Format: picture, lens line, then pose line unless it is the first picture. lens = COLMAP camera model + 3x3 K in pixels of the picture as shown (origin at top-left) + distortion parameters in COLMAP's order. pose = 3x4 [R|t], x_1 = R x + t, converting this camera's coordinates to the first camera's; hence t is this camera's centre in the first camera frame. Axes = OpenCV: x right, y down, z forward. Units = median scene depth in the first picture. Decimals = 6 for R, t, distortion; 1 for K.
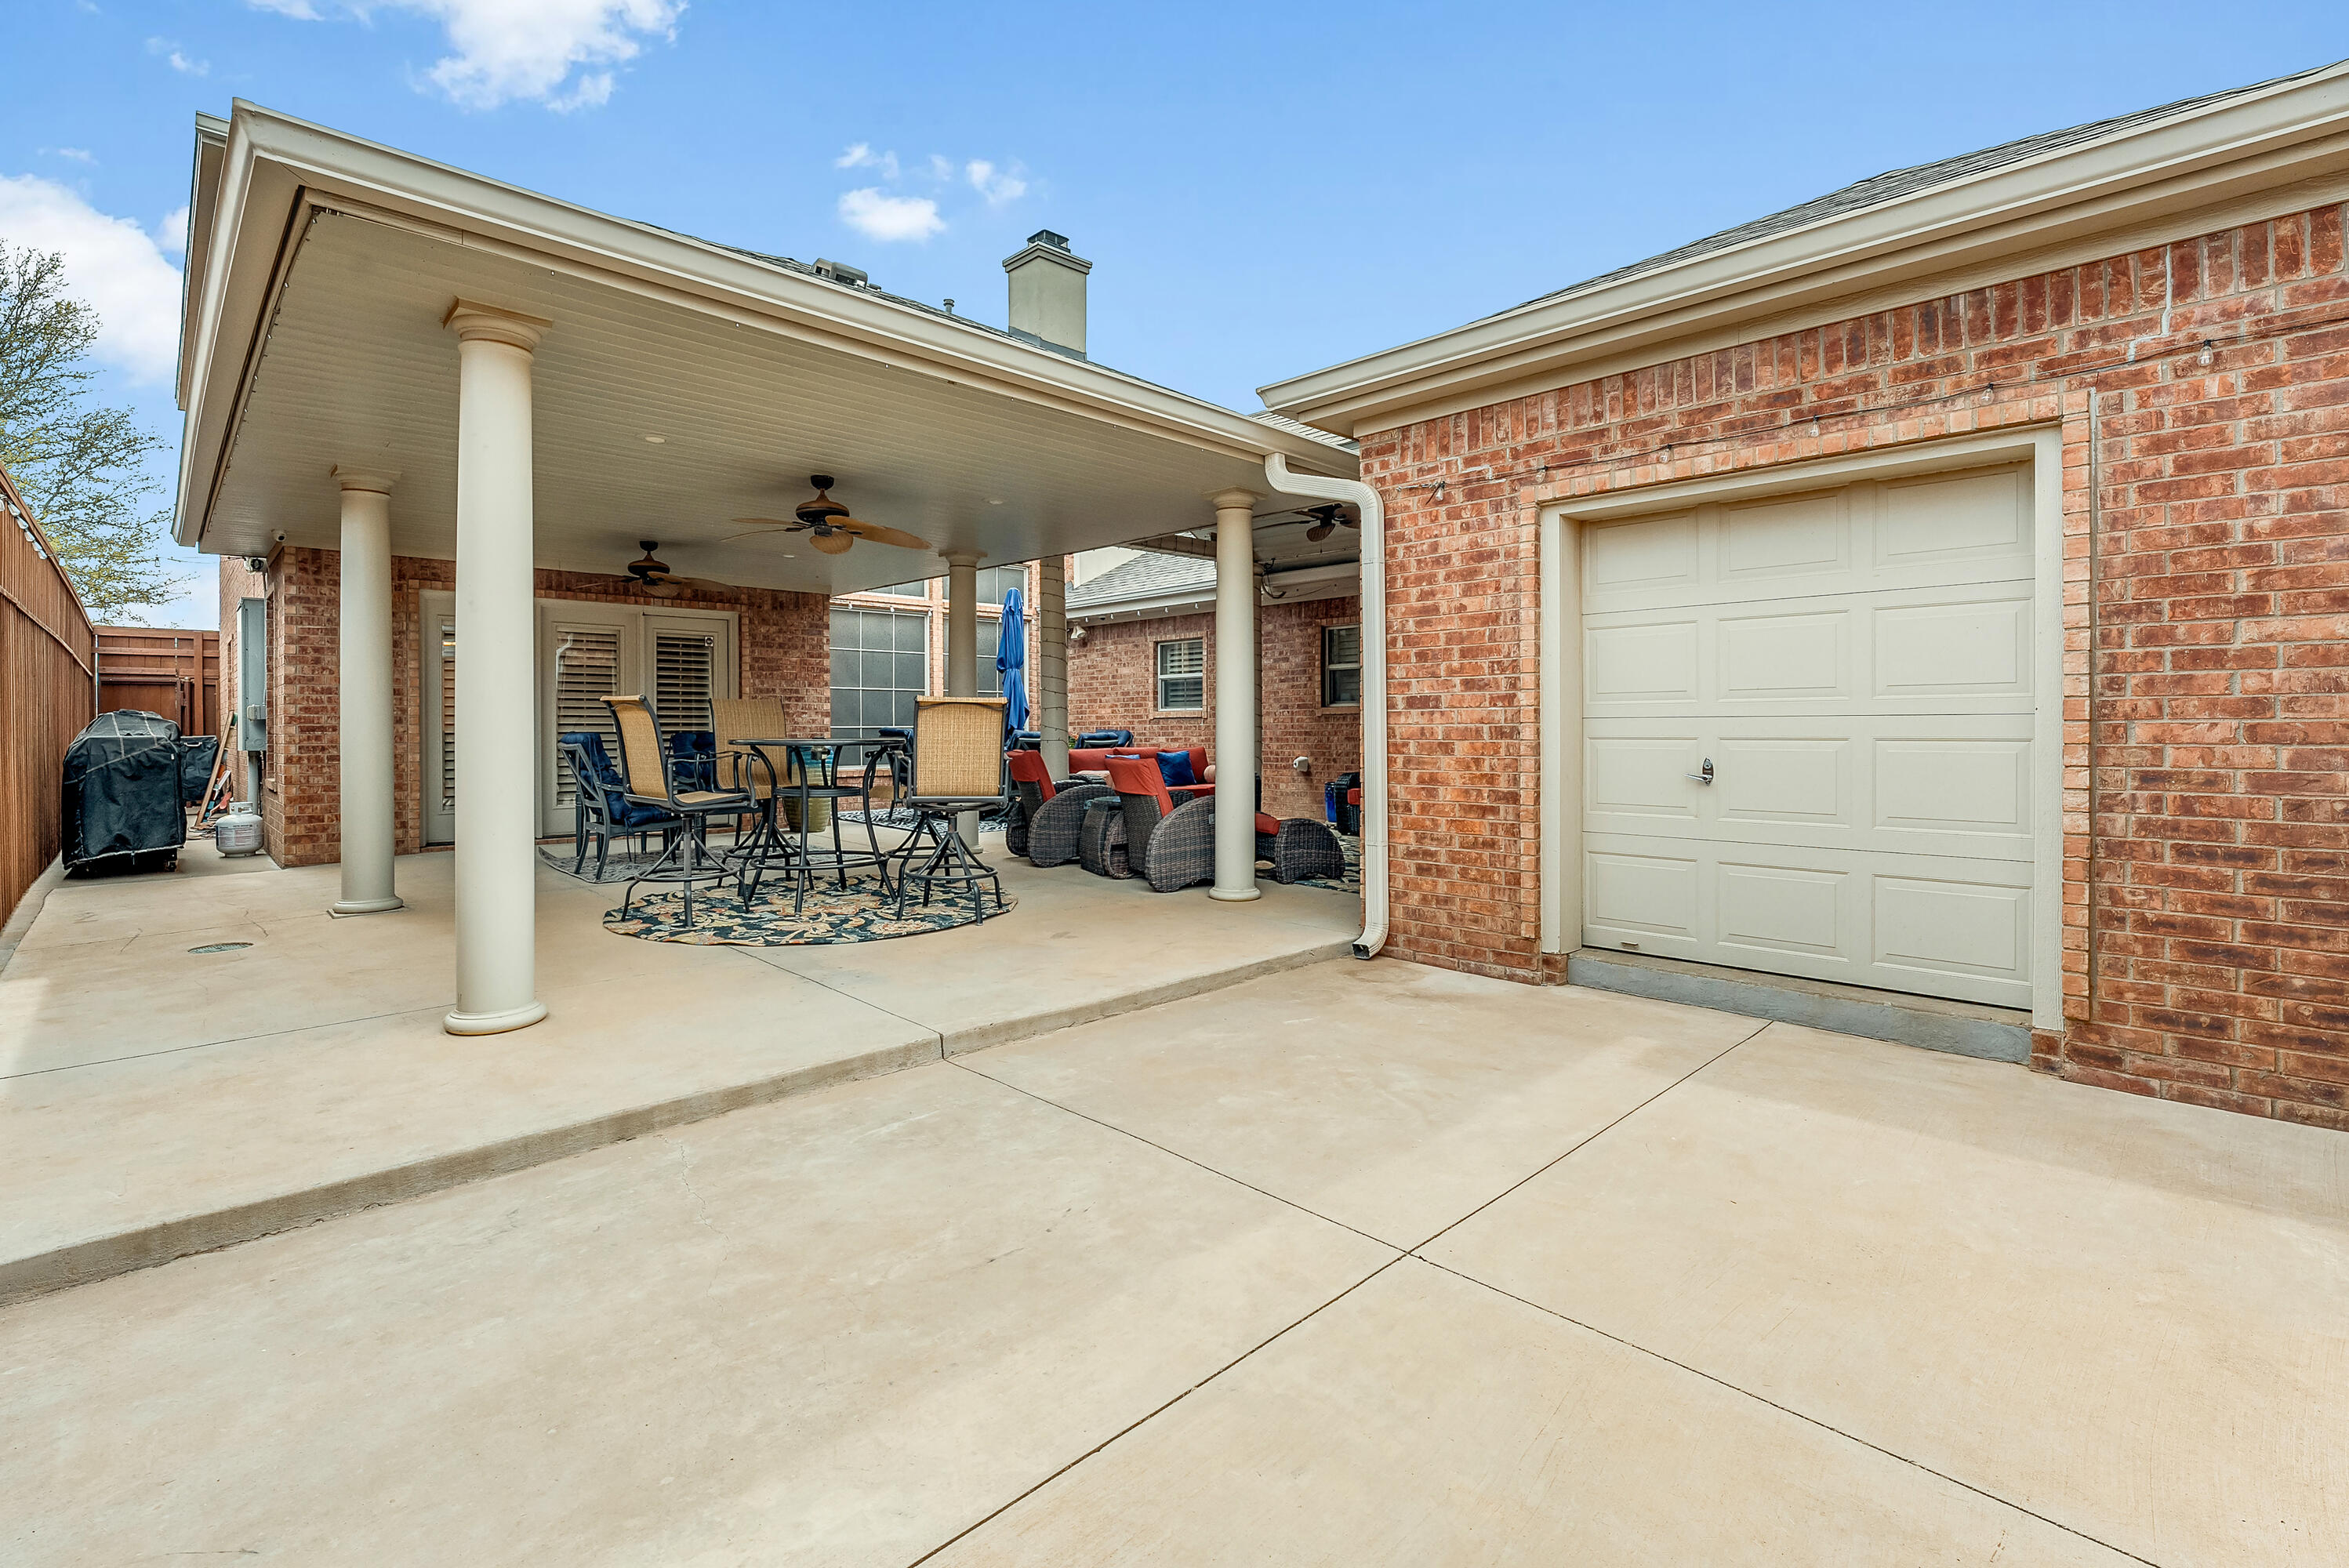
lens RADIAL K [[1076.0, 0, 1186.2], [0, 1076.0, 705.4], [0, 0, 1]] dist [-0.013496, 0.000247]
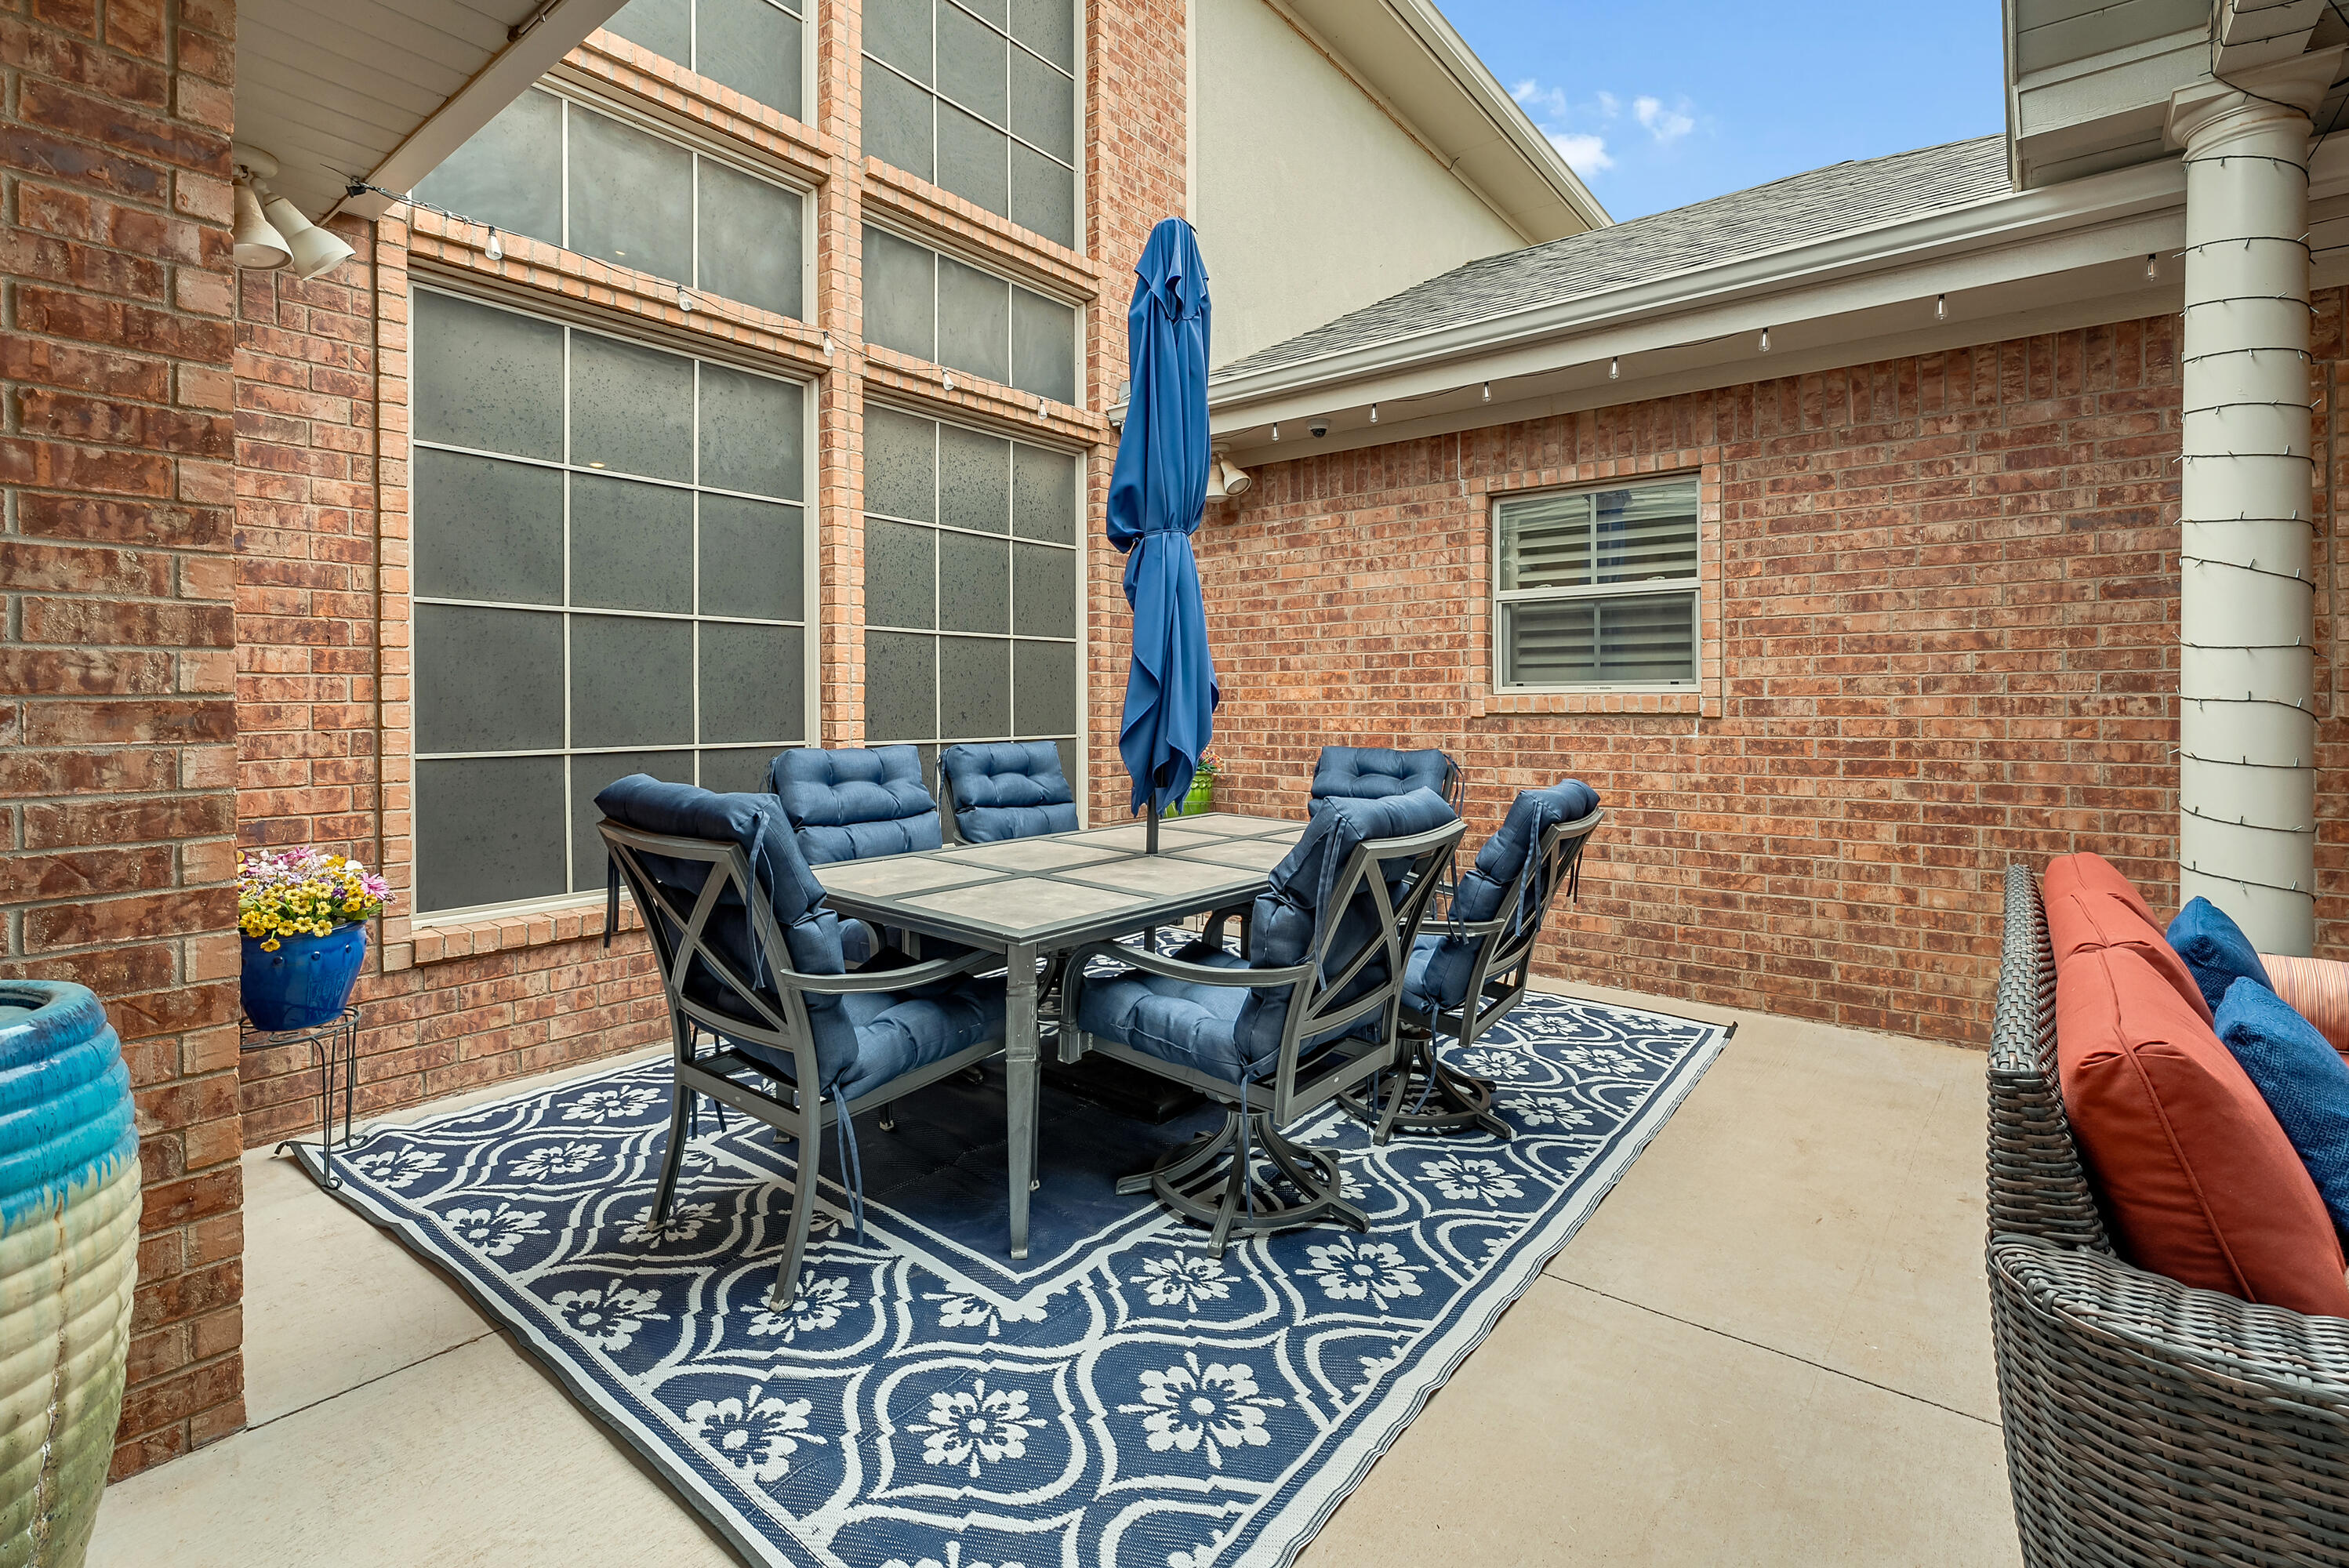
lens RADIAL K [[1076.0, 0, 1186.2], [0, 1076.0, 705.4], [0, 0, 1]] dist [-0.013496, 0.000247]
pose [[0.992261, 0.000235, 0.124165, -0.169322], [-0.003184, 0.999718, 0.023551, 0.001494], [-0.124125, -0.023764, 0.991982, 0.666006]]
